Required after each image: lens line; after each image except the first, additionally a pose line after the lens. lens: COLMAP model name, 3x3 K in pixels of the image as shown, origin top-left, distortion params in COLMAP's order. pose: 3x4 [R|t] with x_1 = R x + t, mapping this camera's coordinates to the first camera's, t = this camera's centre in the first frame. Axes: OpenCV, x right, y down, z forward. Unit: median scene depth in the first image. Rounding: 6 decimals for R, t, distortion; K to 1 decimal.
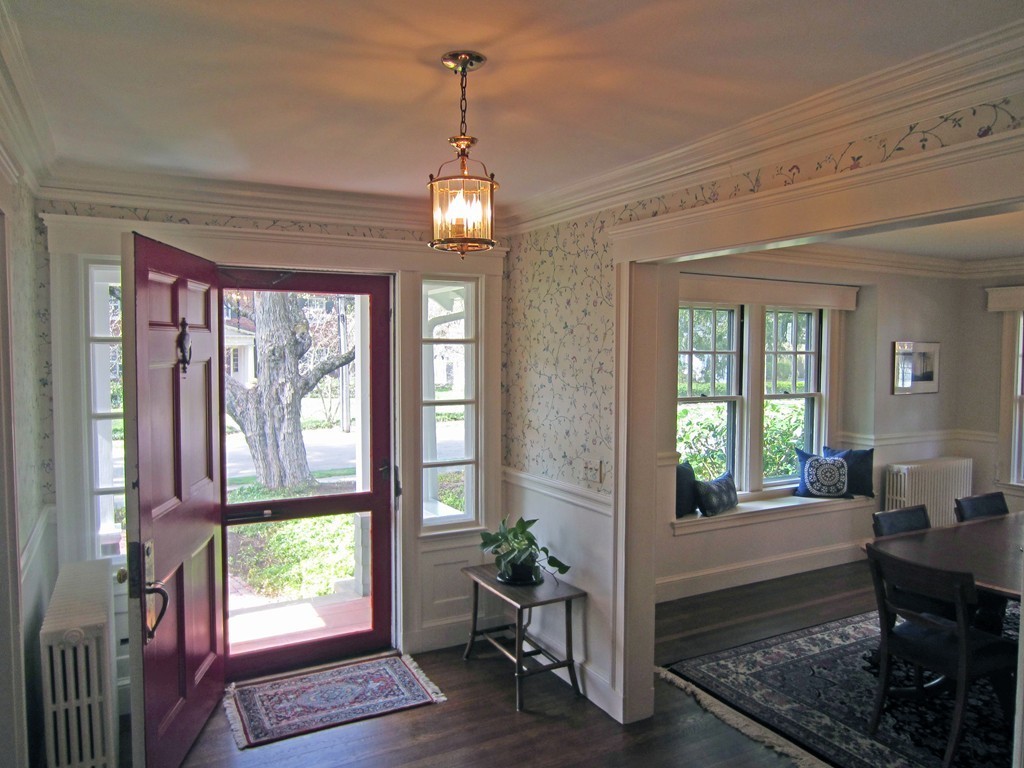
lens RADIAL K [[729.1, 0, 522.3], [0, 729.1, 386.7], [0, 0, 1]] dist [-0.031408, 0.011943]
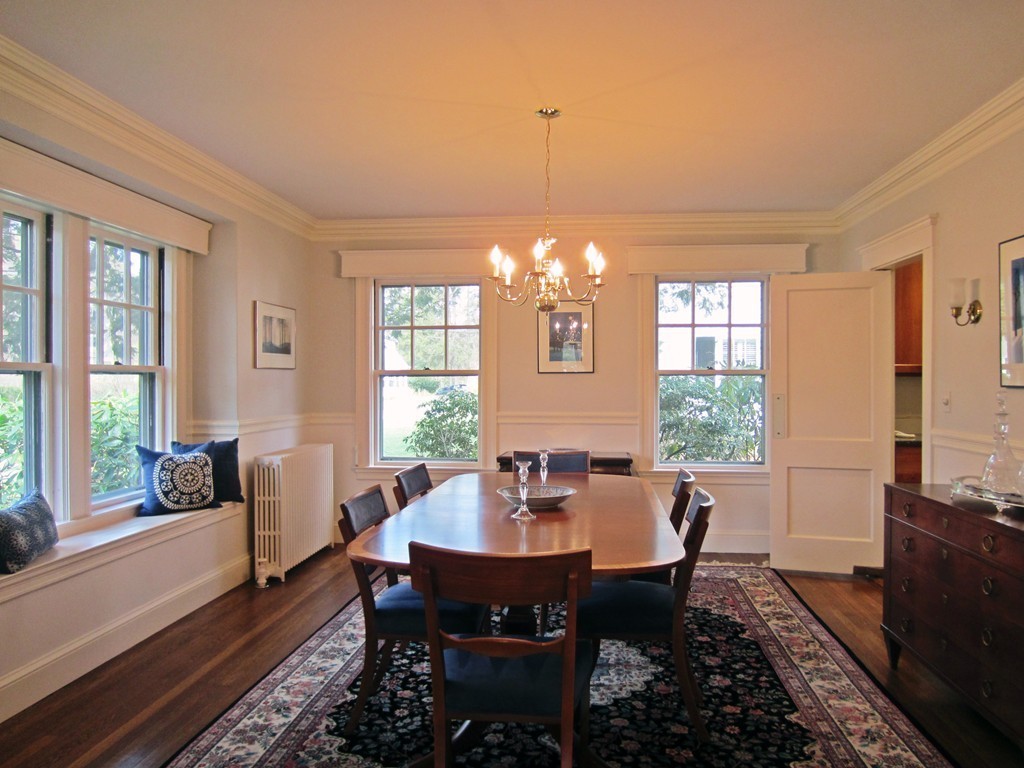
lens RADIAL K [[729.1, 0, 519.5], [0, 729.1, 384.2], [0, 0, 1]] dist [-0.031408, 0.011943]
pose [[0.564692, -0.011744, 0.825218, 0.025958], [0.046705, 0.998751, -0.017746, 0.058085], [-0.823979, 0.048563, 0.564535, 0.336772]]
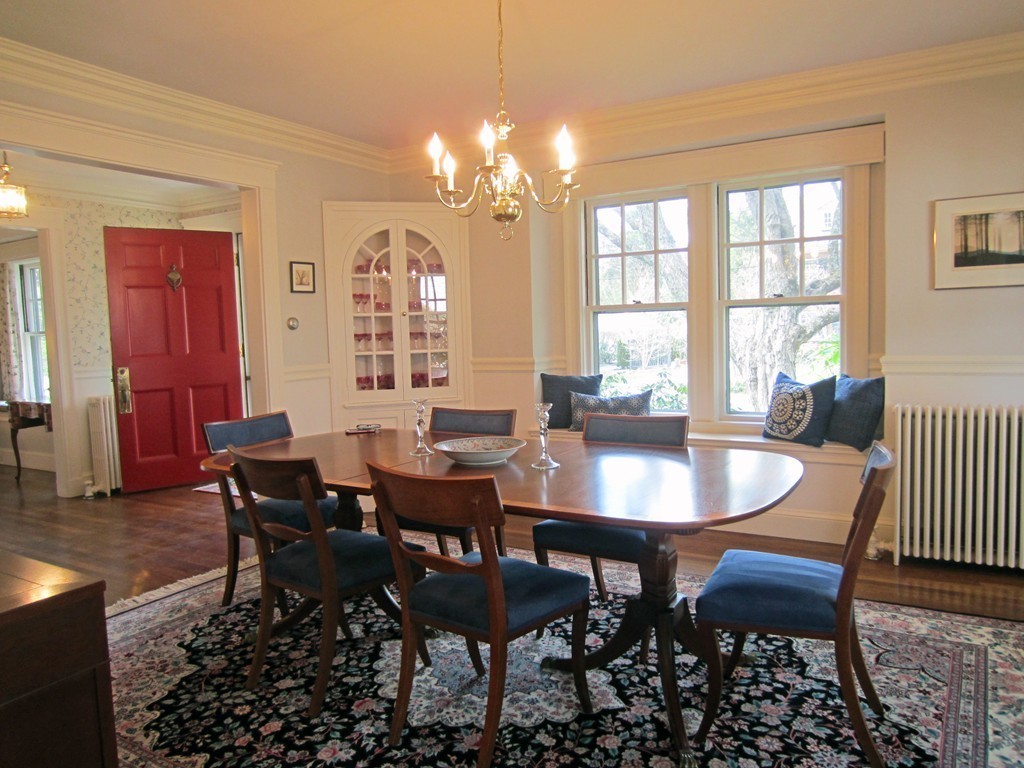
lens RADIAL K [[729.1, 0, 517.9], [0, 729.1, 380.0], [0, 0, 1]] dist [-0.031408, 0.011943]
pose [[0.510009, 0.041335, -0.859175, 0.893846], [-0.013386, 0.999105, 0.040121, 0.069410], [0.860065, -0.008961, 0.510106, 0.421098]]
